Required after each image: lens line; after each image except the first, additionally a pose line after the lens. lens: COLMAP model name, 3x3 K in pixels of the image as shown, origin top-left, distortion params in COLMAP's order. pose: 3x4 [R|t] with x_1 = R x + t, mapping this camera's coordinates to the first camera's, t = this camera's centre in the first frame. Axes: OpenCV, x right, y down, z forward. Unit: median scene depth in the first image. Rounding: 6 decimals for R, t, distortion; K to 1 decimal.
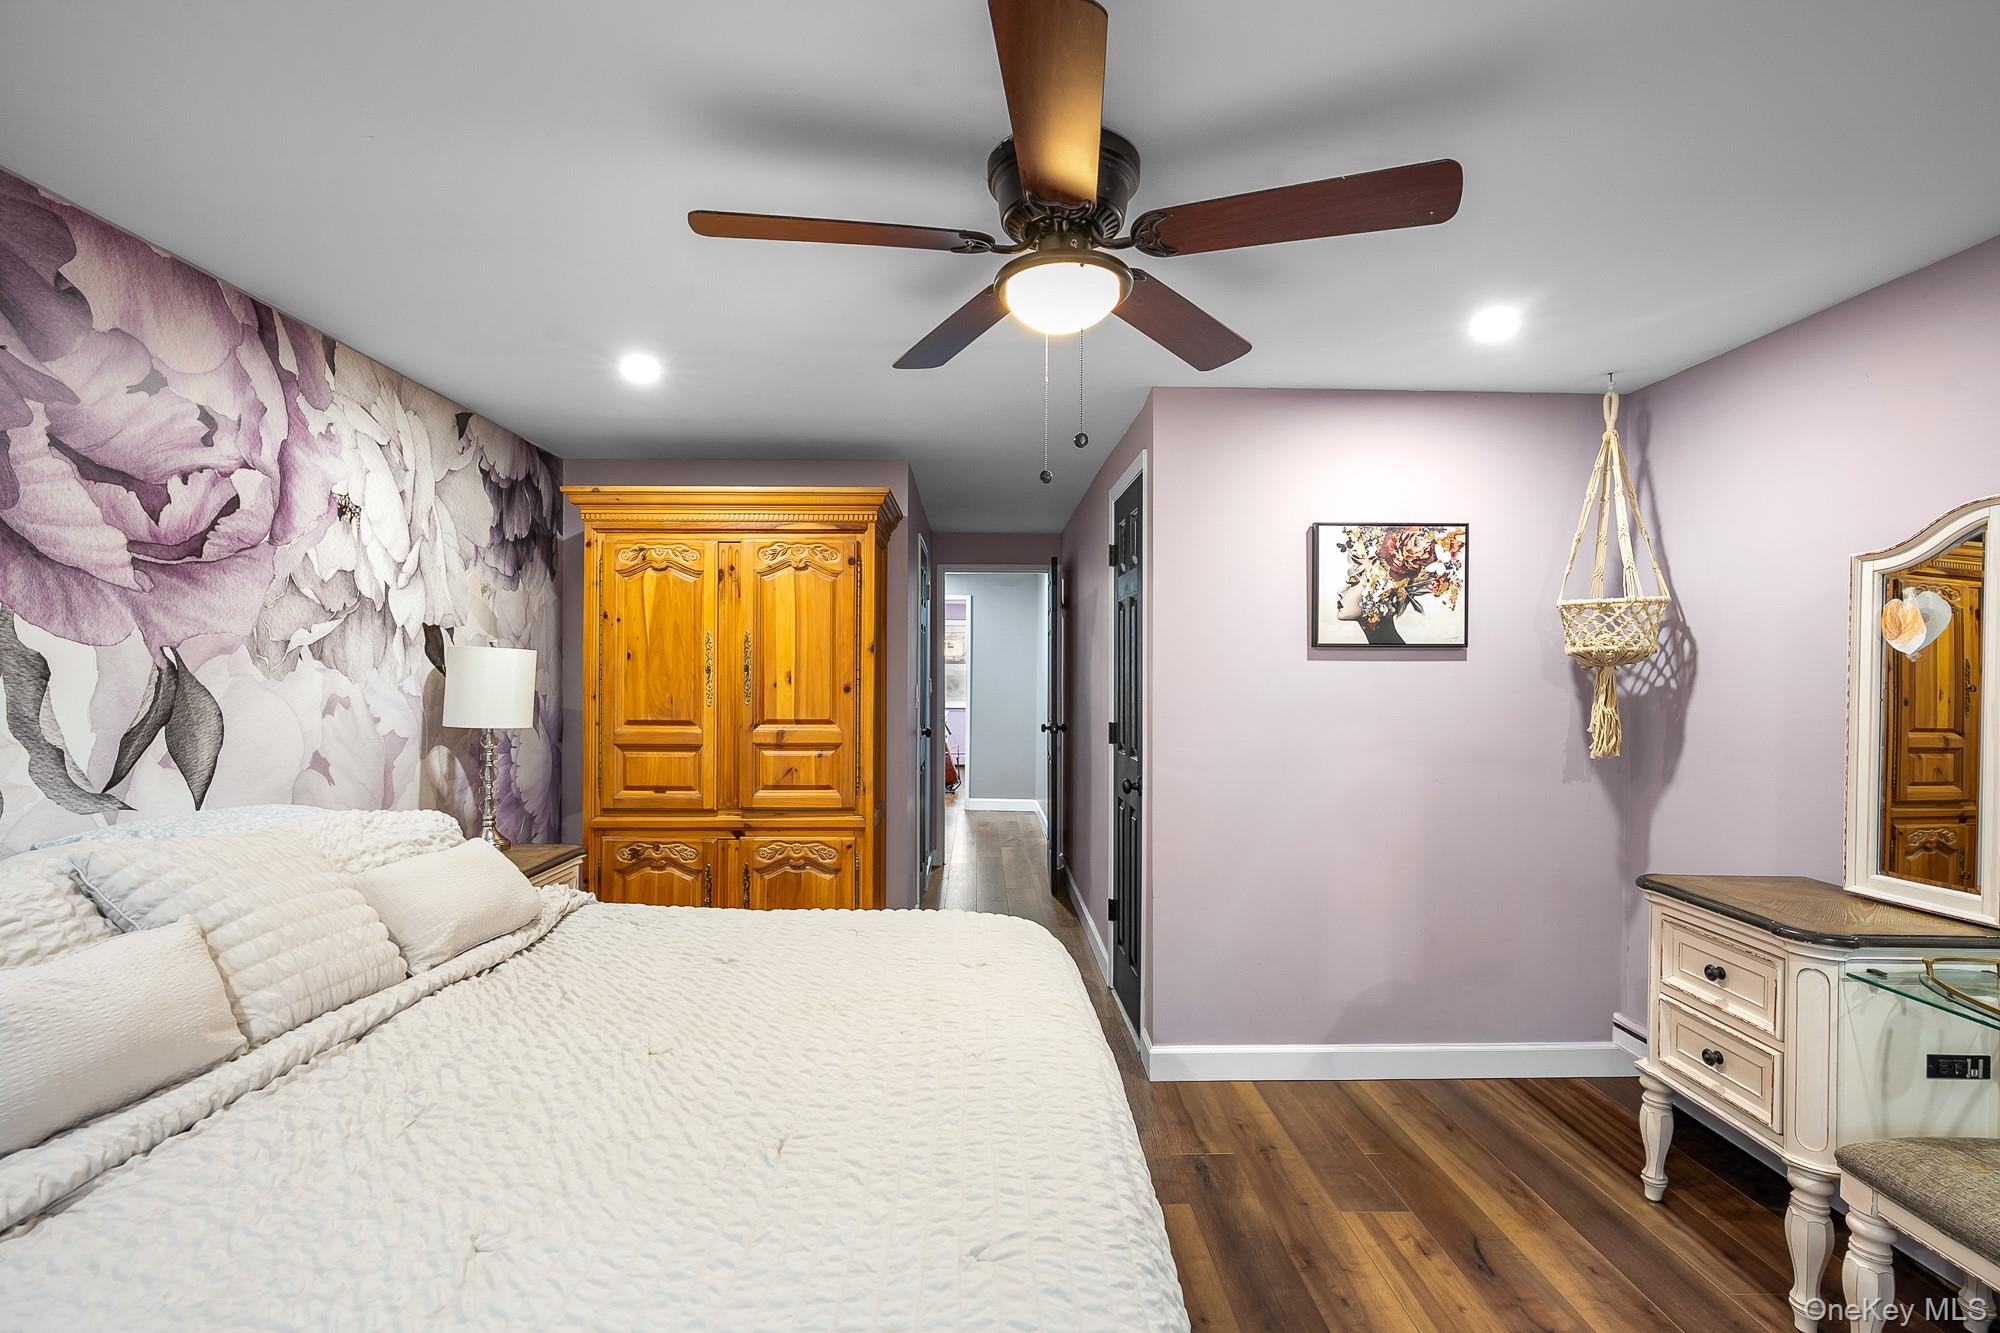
lens RADIAL K [[915.3, 0, 1000.0], [0, 915.3, 666.5], [0, 0, 1]] dist [-0.001511, 0.000655]
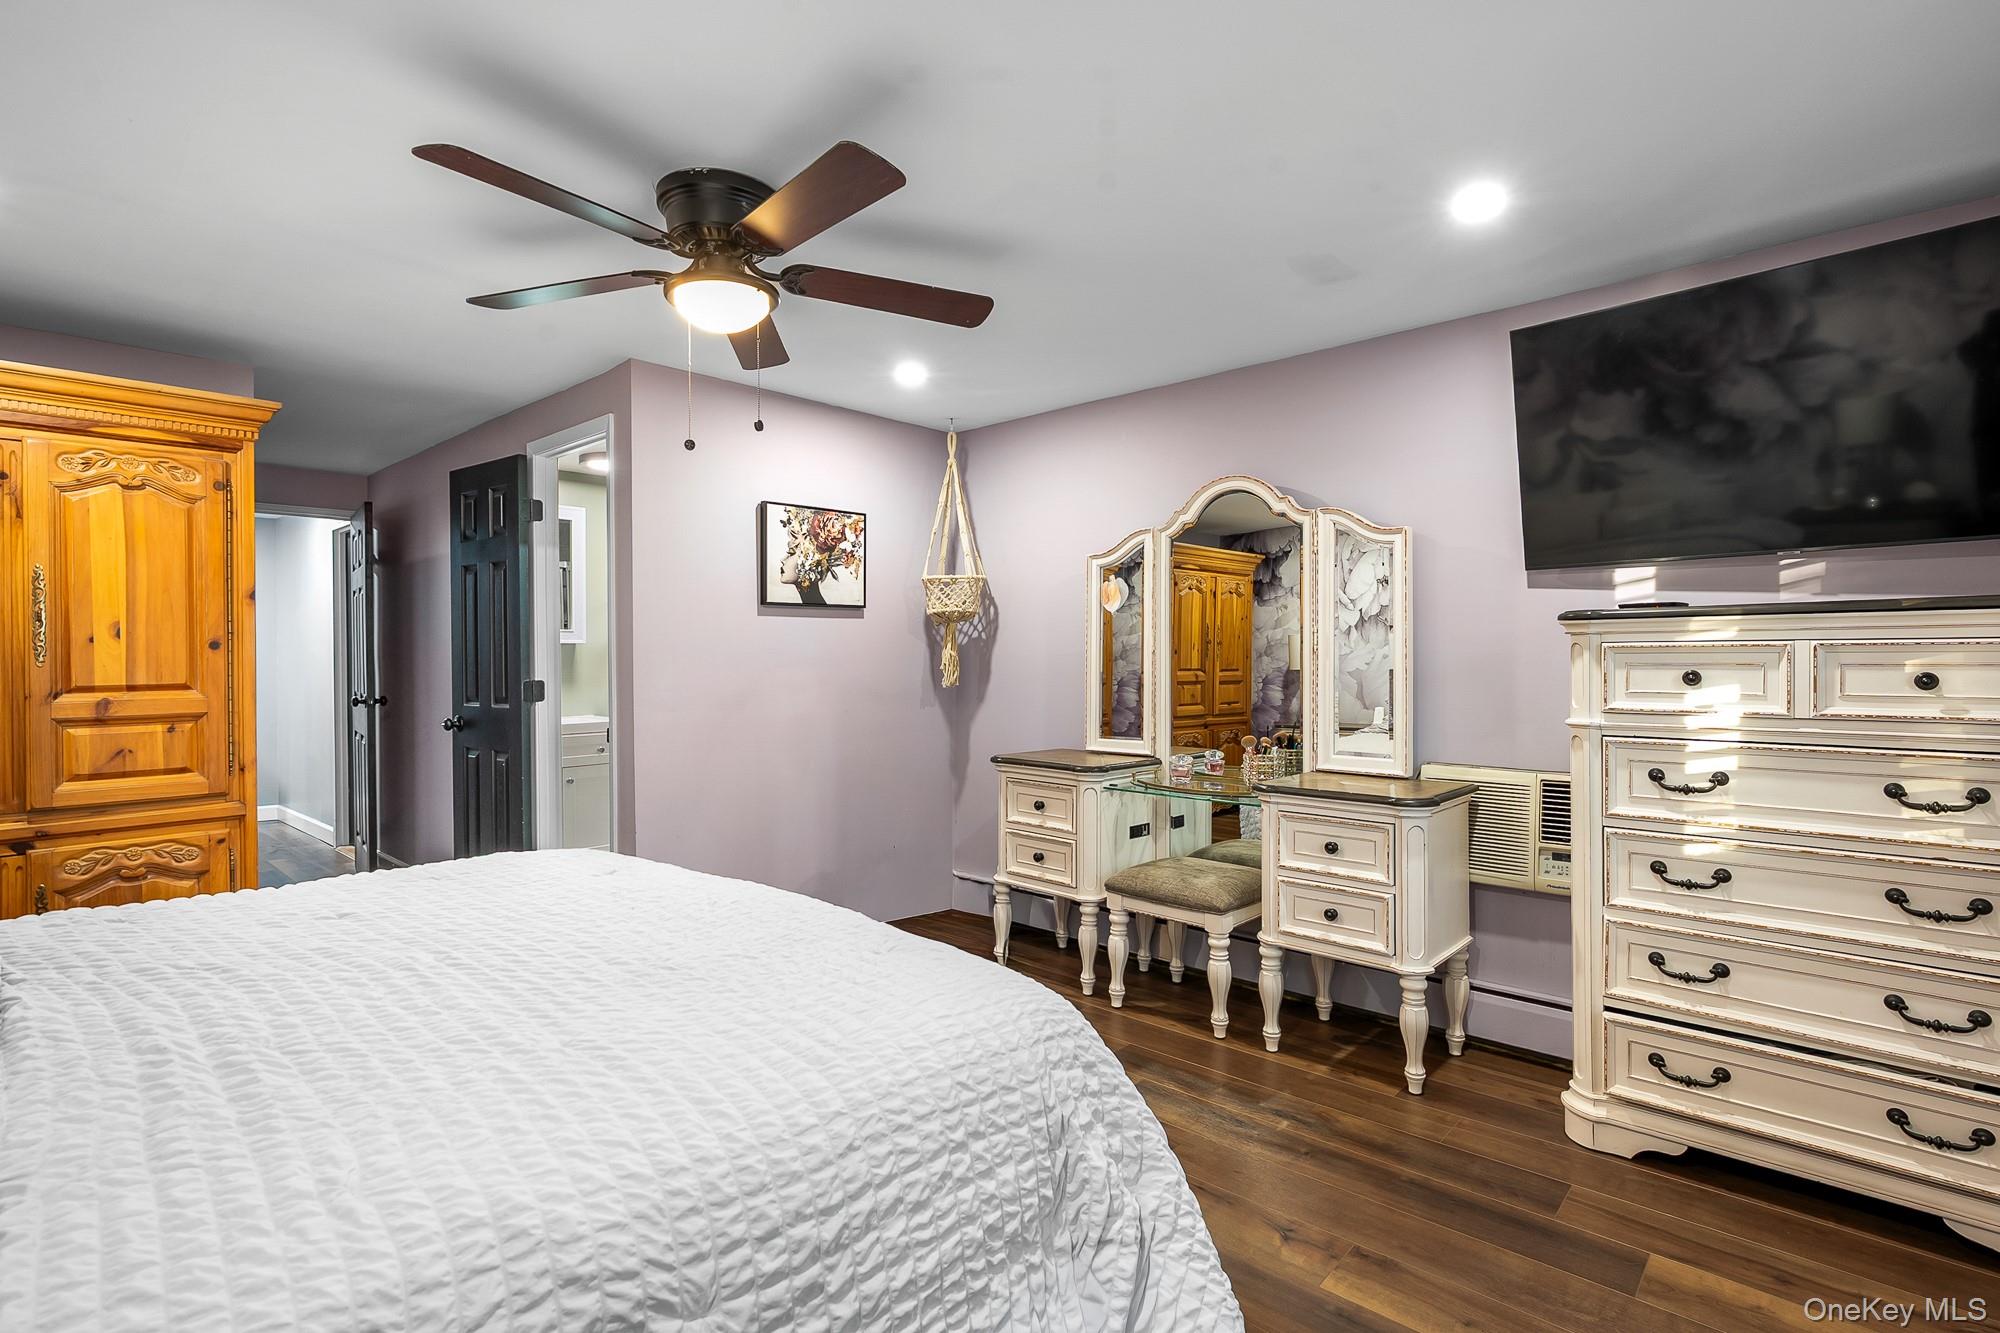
lens RADIAL K [[1026.2, 0, 1000.0], [0, 1026.2, 666.5], [0, 0, 1]] dist [-0.000361, 0.000478]
pose [[0.678130, -0.014424, 0.734800, -0.439258], [0.007550, 0.999891, 0.012660, 0.045288], [-0.734903, -0.003037, 0.678165, -0.138491]]
